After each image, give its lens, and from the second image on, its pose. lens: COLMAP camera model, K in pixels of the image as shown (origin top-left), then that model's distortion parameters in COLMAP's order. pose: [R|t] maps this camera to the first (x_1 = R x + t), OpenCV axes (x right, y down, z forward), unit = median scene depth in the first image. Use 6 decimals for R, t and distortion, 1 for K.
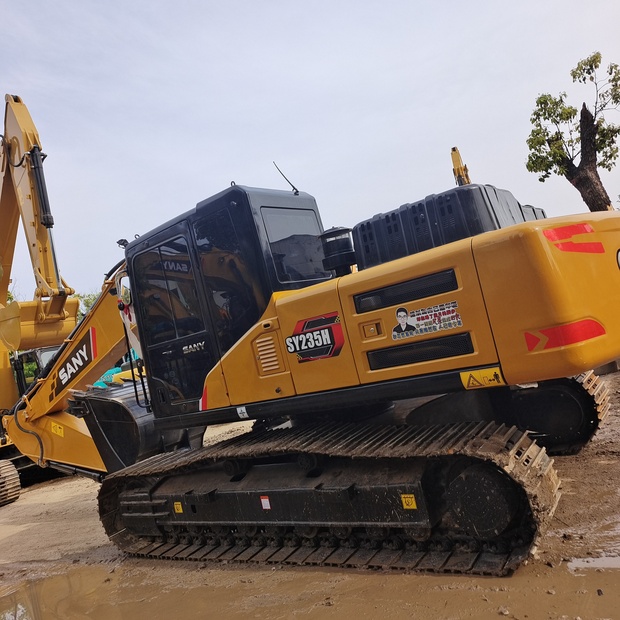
lens RADIAL K [[540.9, 0, 309.4], [0, 540.9, 309.3], [0, 0, 1]] dist [0.045488, -0.004456]
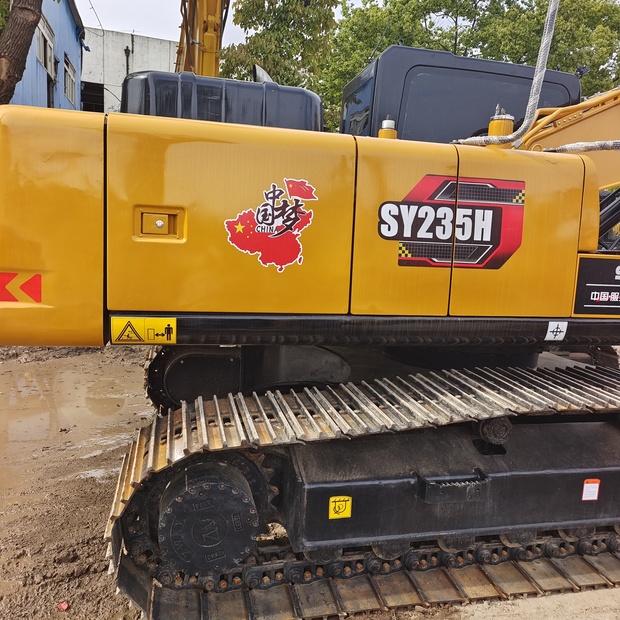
lens RADIAL K [[540.9, 0, 311.6], [0, 540.9, 307.0], [0, 0, 1]] dist [0.045488, -0.004456]
pose [[0.625838, 0.146826, 0.766009, -0.415958], [-0.236204, 0.971680, 0.006733, 0.150448], [-0.743327, -0.185148, 0.642795, 0.765695]]
